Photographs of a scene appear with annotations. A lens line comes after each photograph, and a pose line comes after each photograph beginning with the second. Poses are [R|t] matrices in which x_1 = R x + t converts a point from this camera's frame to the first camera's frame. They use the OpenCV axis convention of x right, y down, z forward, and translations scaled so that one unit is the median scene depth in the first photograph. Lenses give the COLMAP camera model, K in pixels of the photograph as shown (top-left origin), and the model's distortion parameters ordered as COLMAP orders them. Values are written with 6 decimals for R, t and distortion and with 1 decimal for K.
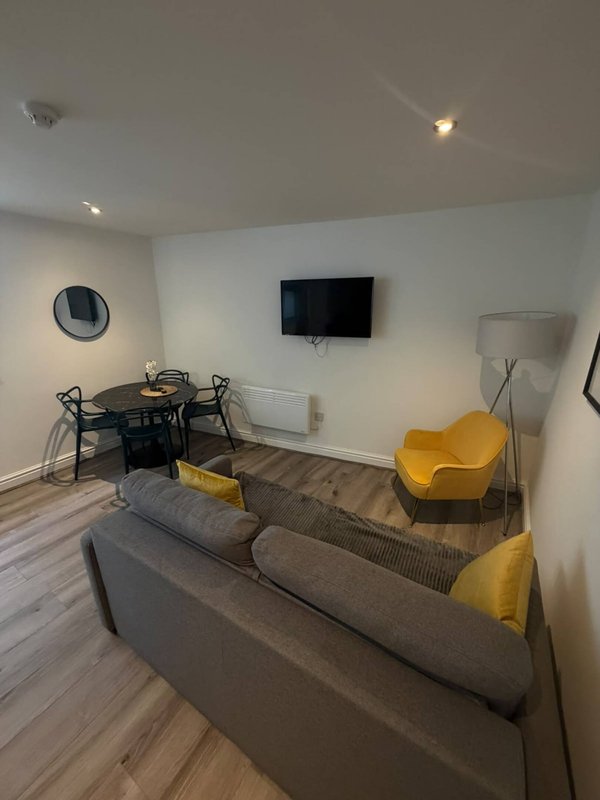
lens RADIAL K [[318.8, 0, 297.1], [0, 318.8, 395.7], [0, 0, 1]] dist [-0.000066, 0.000483]
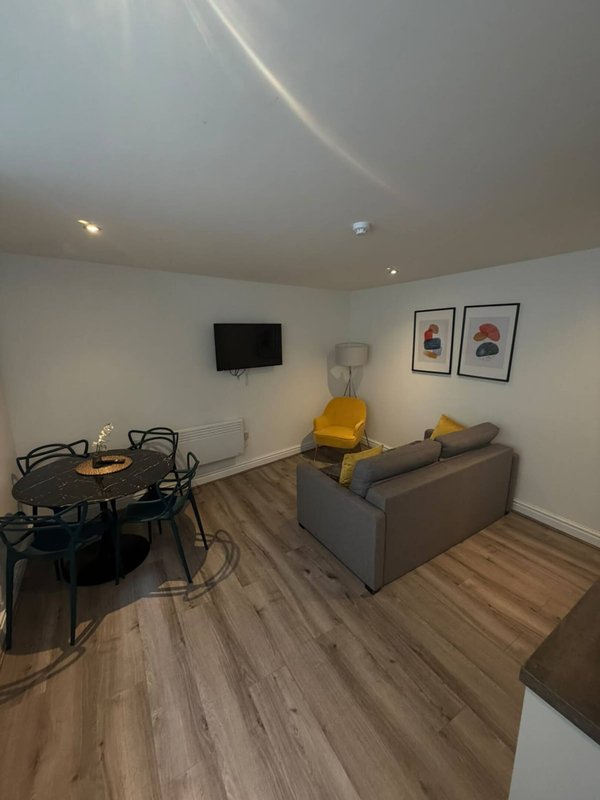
lens RADIAL K [[318.8, 0, 296.3], [0, 318.8, 399.3], [0, 0, 1]] dist [-0.000066, 0.000483]
pose [[0.452184, -0.183394, 0.872867, -0.933272], [0.267204, 0.961539, 0.063601, -0.099529], [-0.850959, 0.204474, 0.483796, 0.267319]]
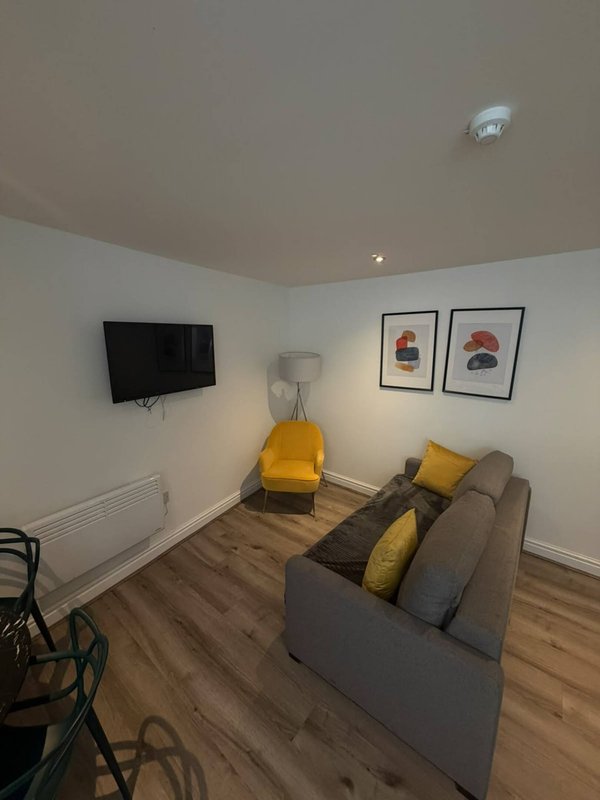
lens RADIAL K [[318.8, 0, 297.0], [0, 318.8, 398.3], [0, 0, 1]] dist [-0.000066, 0.000483]
pose [[0.119852, -0.181698, 0.976023, -0.646838], [0.286721, 0.947553, 0.141190, -0.193942], [-0.950488, 0.262925, 0.165663, 0.563866]]
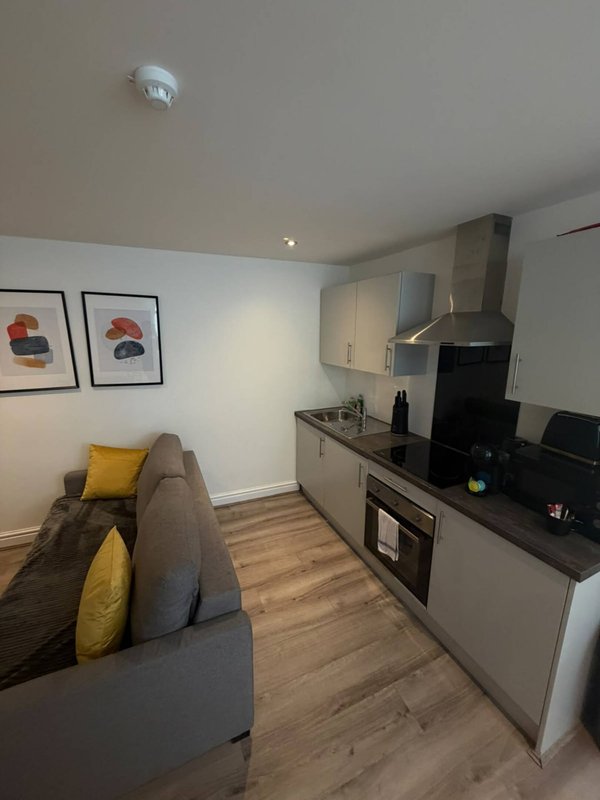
lens RADIAL K [[318.8, 0, 300.4], [0, 318.8, 398.3], [0, 0, 1]] dist [-0.000066, 0.000483]
pose [[-0.830211, -0.124701, 0.543322, -0.573151], [0.155134, 0.884472, 0.440048, -0.208231], [-0.535428, 0.449621, -0.714953, 0.619819]]
